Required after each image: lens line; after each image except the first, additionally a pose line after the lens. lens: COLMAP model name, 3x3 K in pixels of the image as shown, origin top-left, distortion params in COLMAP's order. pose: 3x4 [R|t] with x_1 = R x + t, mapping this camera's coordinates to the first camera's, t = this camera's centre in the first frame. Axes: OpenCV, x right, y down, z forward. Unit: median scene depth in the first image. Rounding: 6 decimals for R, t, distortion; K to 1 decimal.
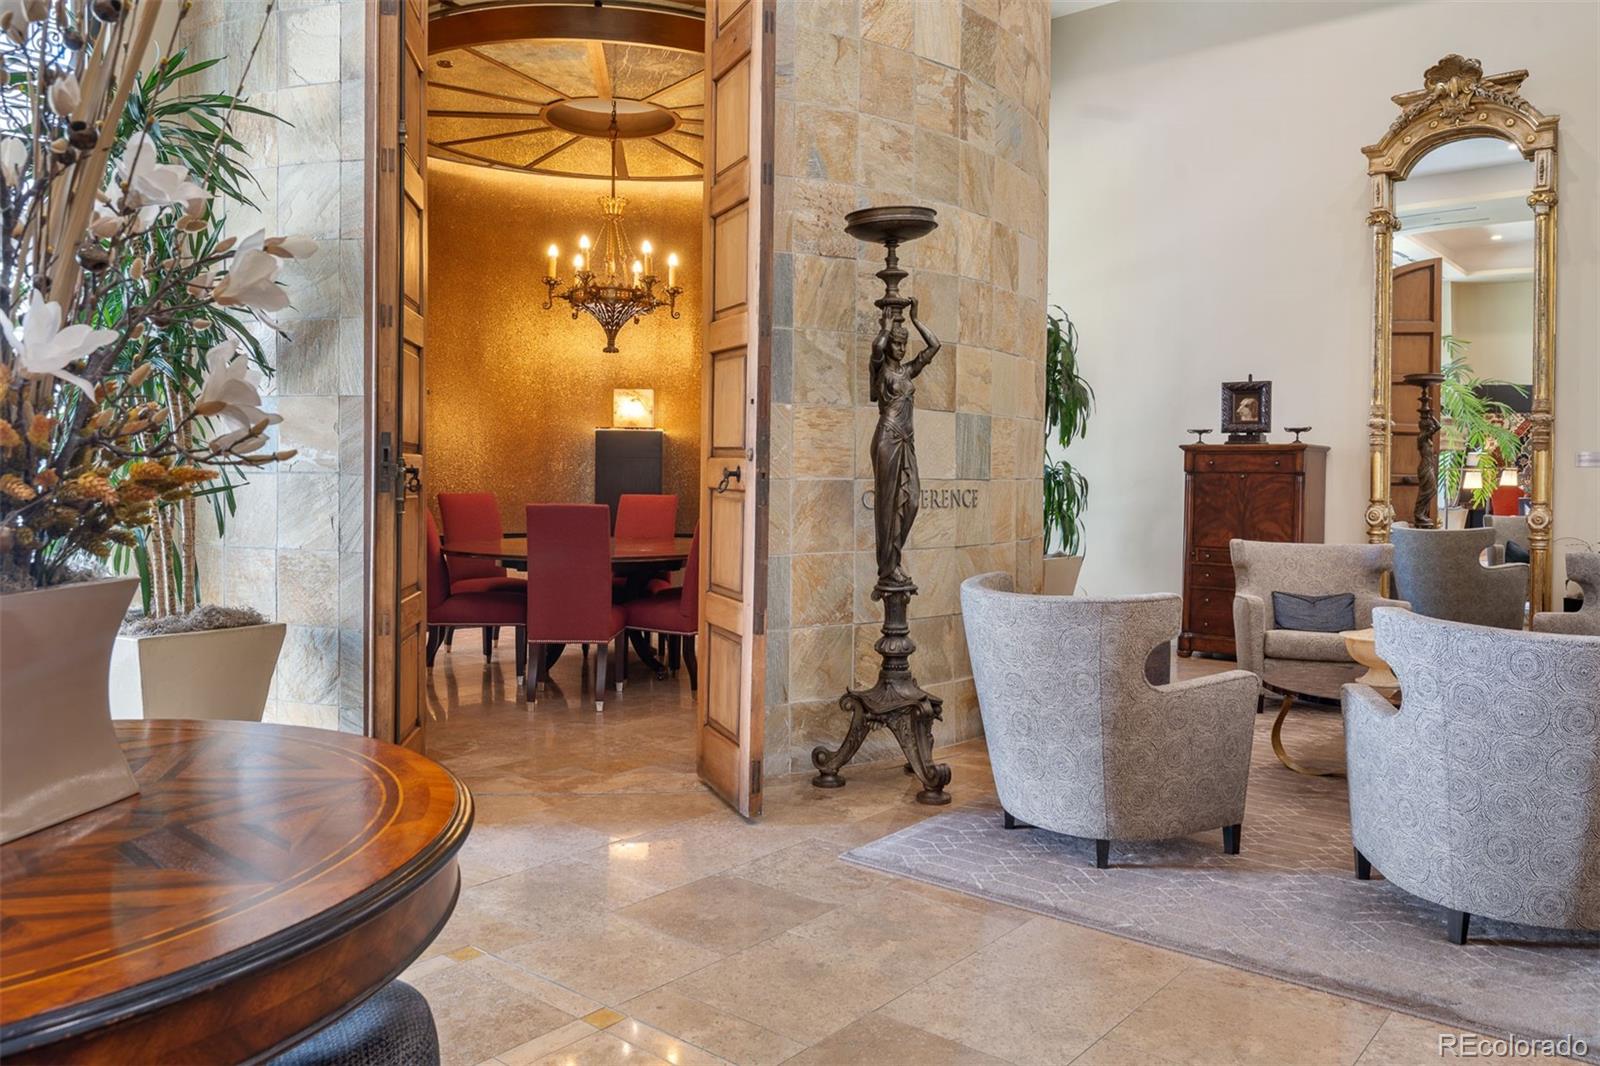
lens RADIAL K [[1167.5, 0, 800.0], [0, 1167.5, 533.0], [0, 0, 1]] dist [-0.011999, -0.005936]
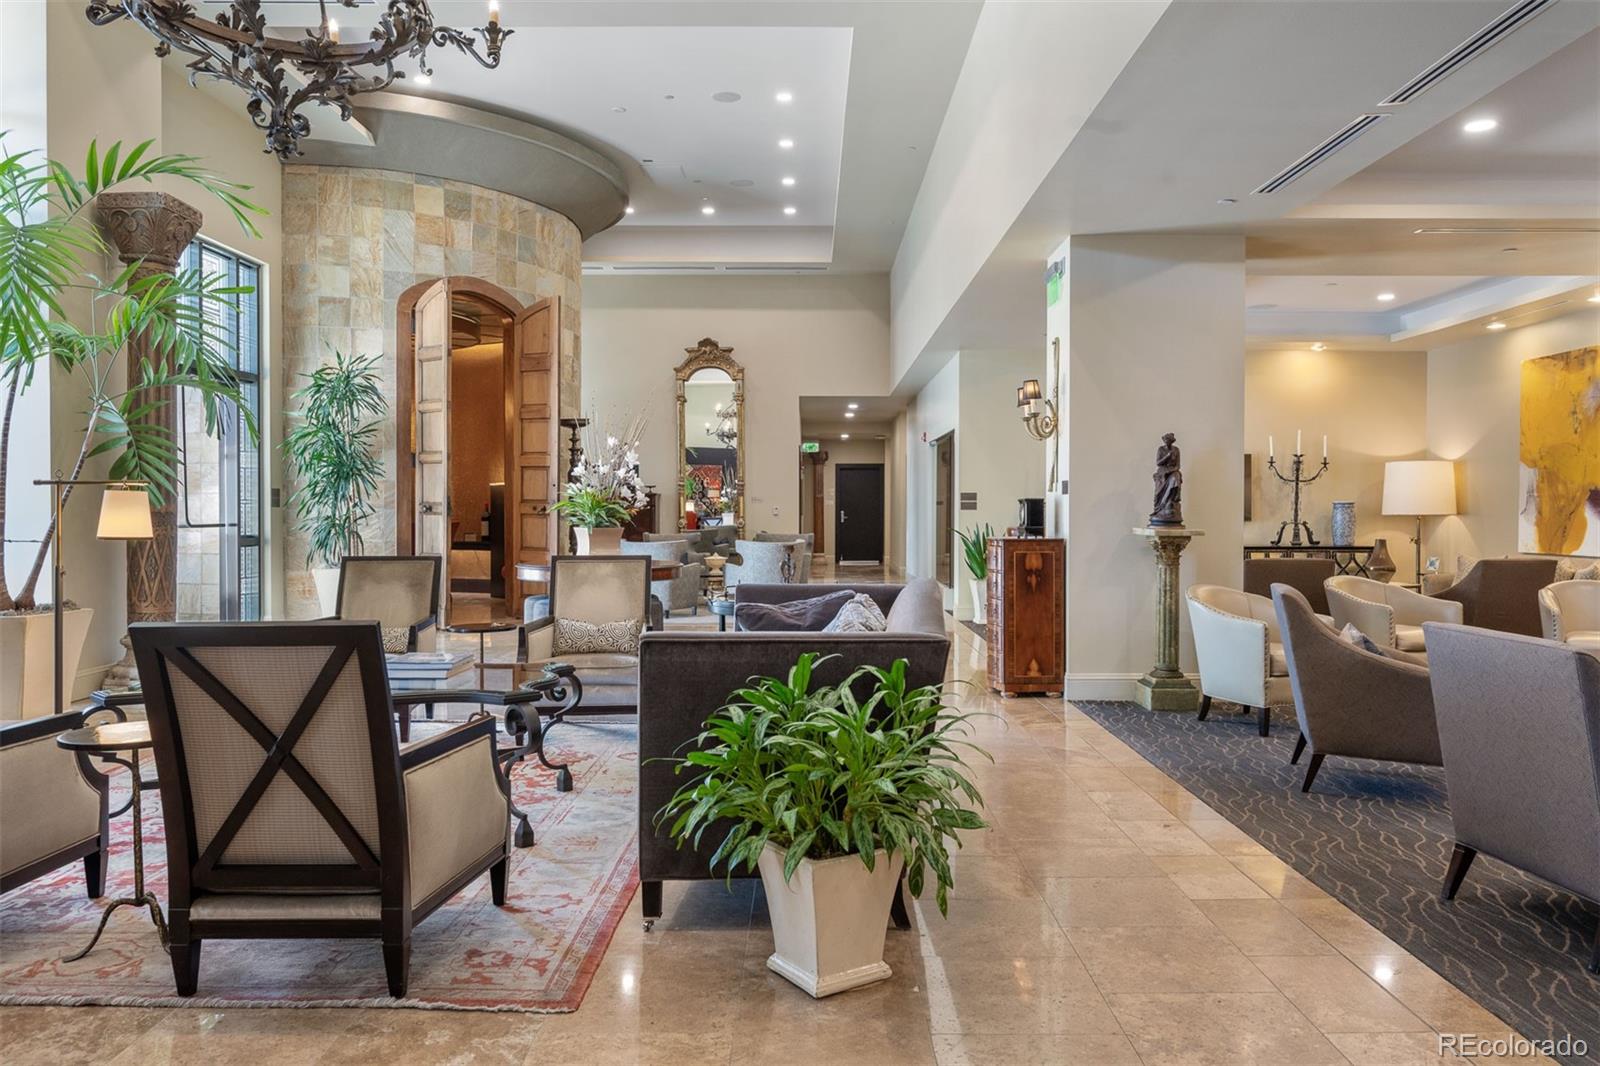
lens RADIAL K [[1167.5, 0, 800.0], [0, 1167.5, 533.0], [0, 0, 1]] dist [-0.011999, -0.005936]
pose [[0.776471, -0.021073, 0.629800, -0.894769], [0.033053, 0.999427, -0.007309, 0.034462], [-0.629285, 0.026492, 0.776723, -1.091241]]
